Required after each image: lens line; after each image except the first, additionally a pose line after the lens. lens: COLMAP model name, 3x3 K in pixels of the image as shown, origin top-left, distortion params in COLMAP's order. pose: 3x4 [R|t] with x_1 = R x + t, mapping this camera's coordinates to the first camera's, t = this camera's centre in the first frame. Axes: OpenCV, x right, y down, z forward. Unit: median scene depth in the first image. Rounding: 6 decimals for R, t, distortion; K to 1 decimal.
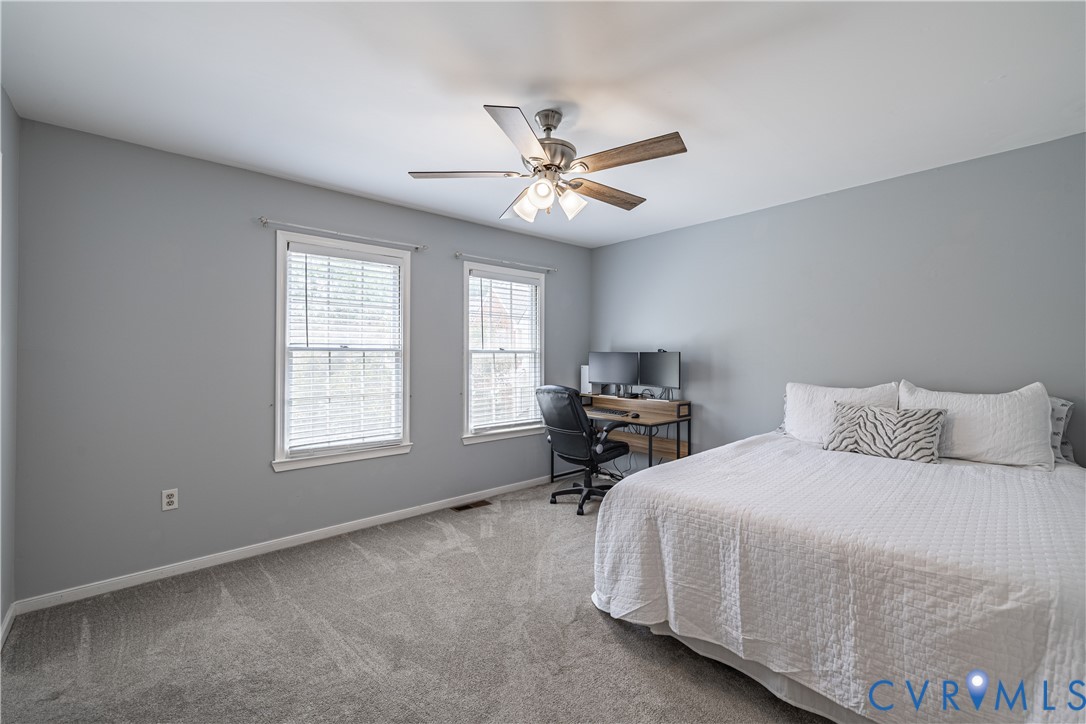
lens RADIAL K [[449.3, 0, 545.5], [0, 449.3, 355.2], [0, 0, 1]] dist [-0.000283, 0.000758]
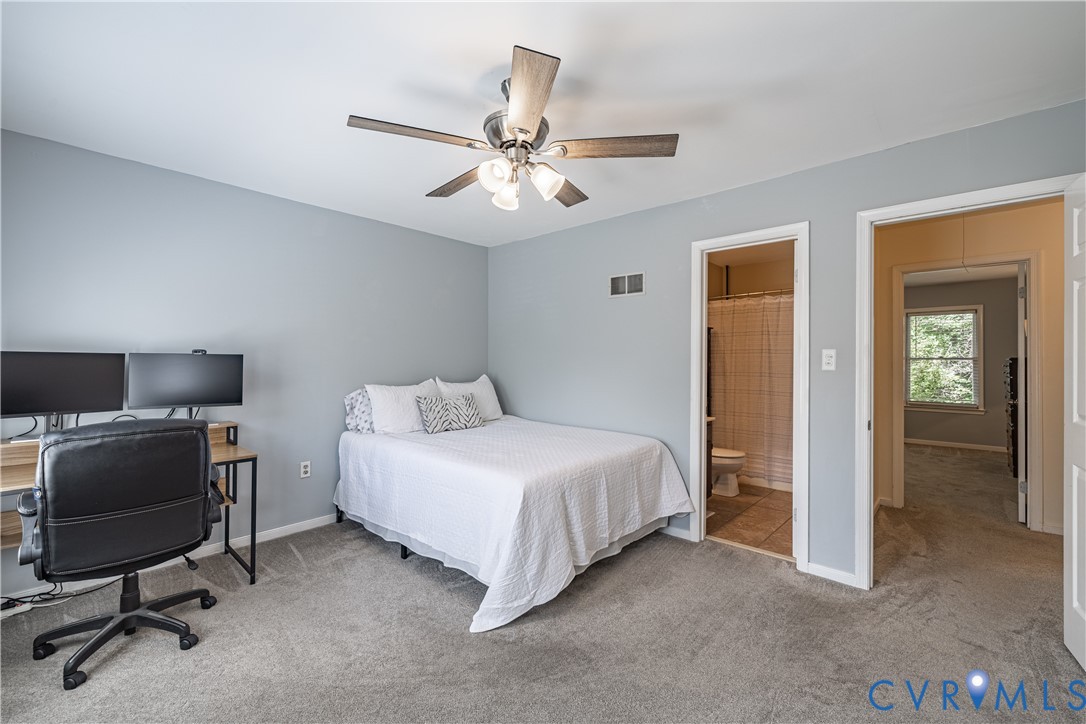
lens RADIAL K [[449.3, 0, 544.4], [0, 449.3, 361.7], [0, 0, 1]] dist [-0.000283, 0.000758]
pose [[-0.100965, -0.001235, 0.994889, -0.901699], [-0.003638, 0.999993, 0.000872, 0.005194], [-0.994883, -0.003531, -0.100969, 1.093408]]
